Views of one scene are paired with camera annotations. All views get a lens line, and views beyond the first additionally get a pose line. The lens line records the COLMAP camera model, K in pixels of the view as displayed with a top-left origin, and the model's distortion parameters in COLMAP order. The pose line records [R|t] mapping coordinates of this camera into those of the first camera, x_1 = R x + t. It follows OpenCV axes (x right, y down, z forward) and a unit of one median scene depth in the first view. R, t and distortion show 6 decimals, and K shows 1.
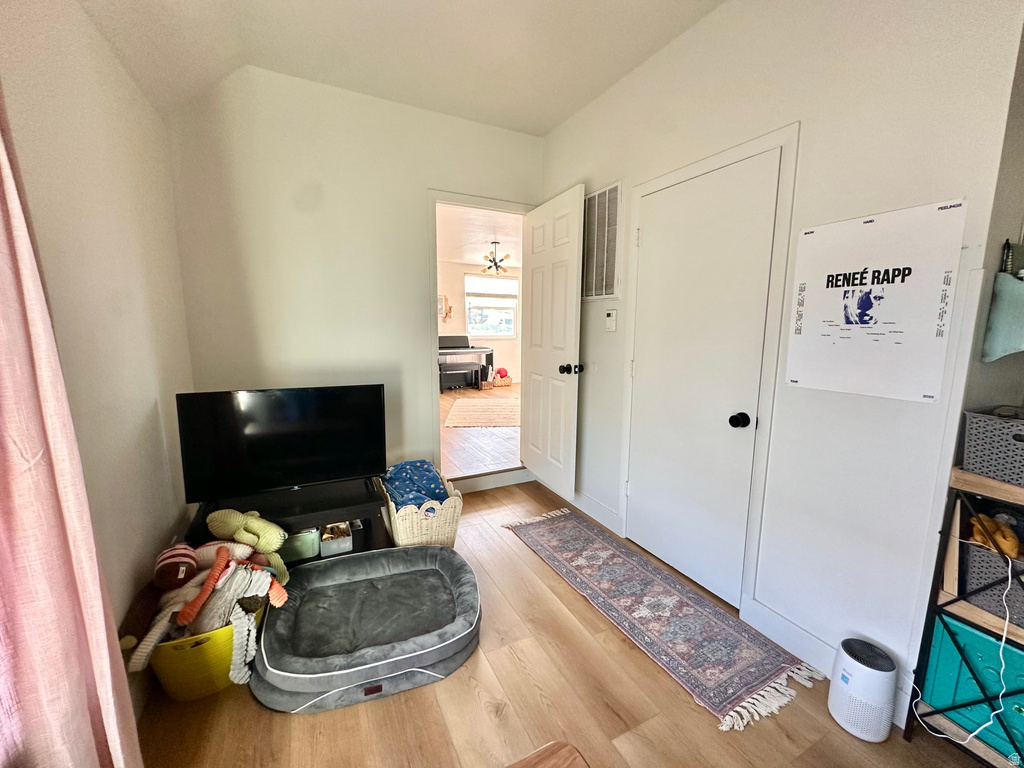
lens RADIAL K [[408.2, 0, 514.1], [0, 408.2, 386.1], [0, 0, 1]] dist [-0.005403, 0.001389]
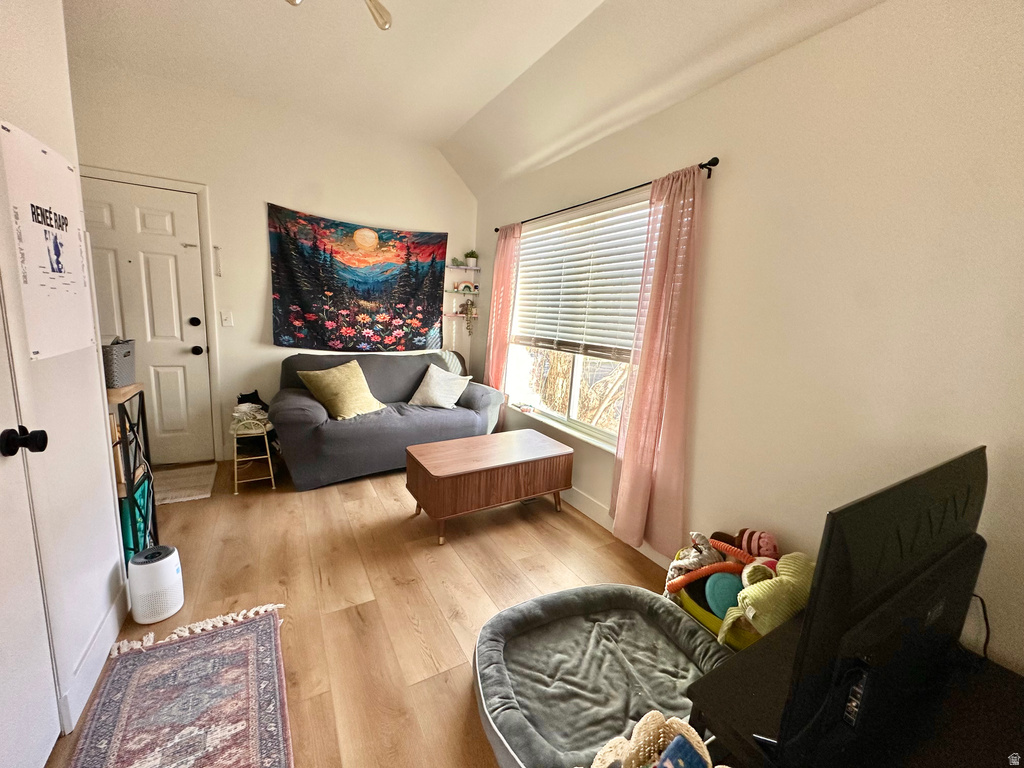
lens RADIAL K [[408.2, 0, 513.9], [0, 408.2, 386.0], [0, 0, 1]] dist [-0.005403, 0.001389]
pose [[-0.996122, -0.062760, -0.061657, -0.084078], [-0.078921, 0.947144, 0.310948, -0.242407], [0.038883, 0.314608, -0.948425, 1.738588]]
